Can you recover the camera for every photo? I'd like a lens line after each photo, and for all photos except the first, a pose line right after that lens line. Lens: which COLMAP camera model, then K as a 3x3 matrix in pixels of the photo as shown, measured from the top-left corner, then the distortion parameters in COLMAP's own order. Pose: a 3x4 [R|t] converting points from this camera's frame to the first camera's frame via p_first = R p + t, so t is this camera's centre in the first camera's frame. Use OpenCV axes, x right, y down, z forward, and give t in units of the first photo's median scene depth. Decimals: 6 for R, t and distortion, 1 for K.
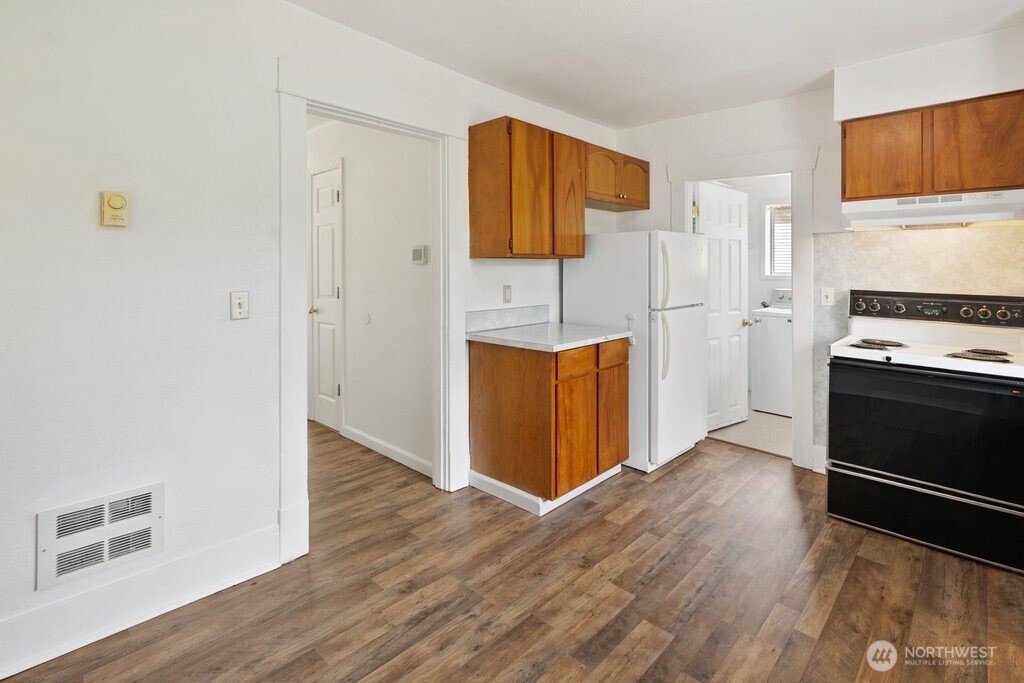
lens RADIAL K [[502.8, 0, 512.9], [0, 502.8, 261.2], [0, 0, 1]] dist [0.005448, -0.004006]
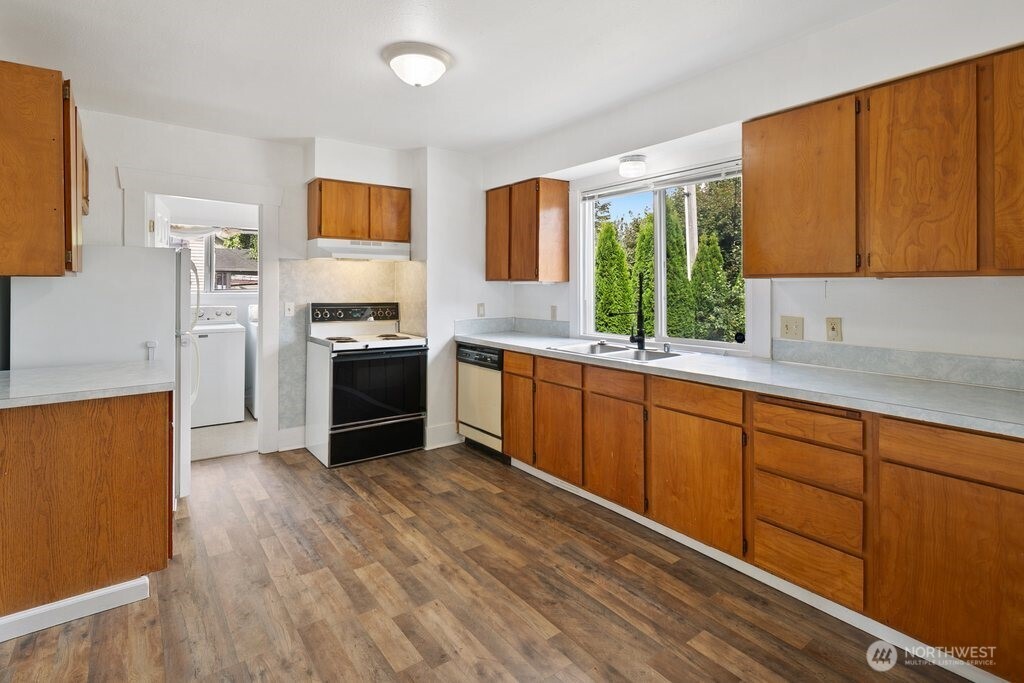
lens RADIAL K [[502.8, 0, 515.3], [0, 502.8, 281.3], [0, 0, 1]] dist [0.005448, -0.004006]
pose [[0.158239, 0.002092, 0.987399, -0.695396], [-0.011251, 0.999937, -0.000315, -0.008573], [-0.987337, -0.011060, 0.158252, 0.313170]]
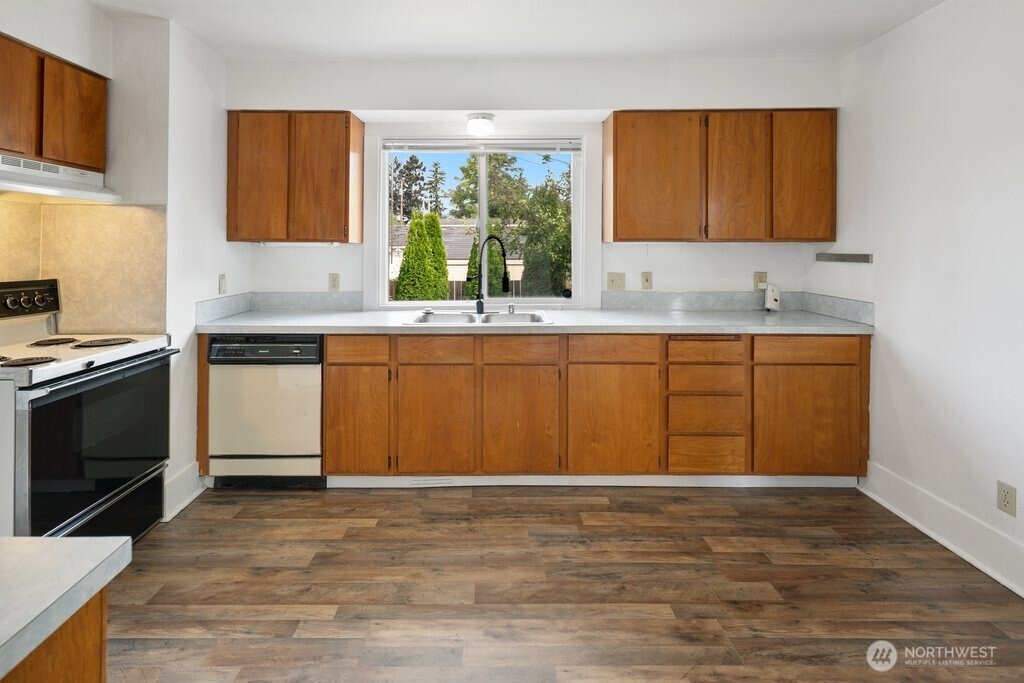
lens RADIAL K [[502.8, 0, 499.2], [0, 502.8, 241.3], [0, 0, 1]] dist [0.005448, -0.004006]
pose [[-0.690336, 0.003755, 0.723479, -0.283684], [-0.012936, 0.999763, -0.017533, 0.003987], [-0.723373, -0.021462, -0.690124, 1.085158]]
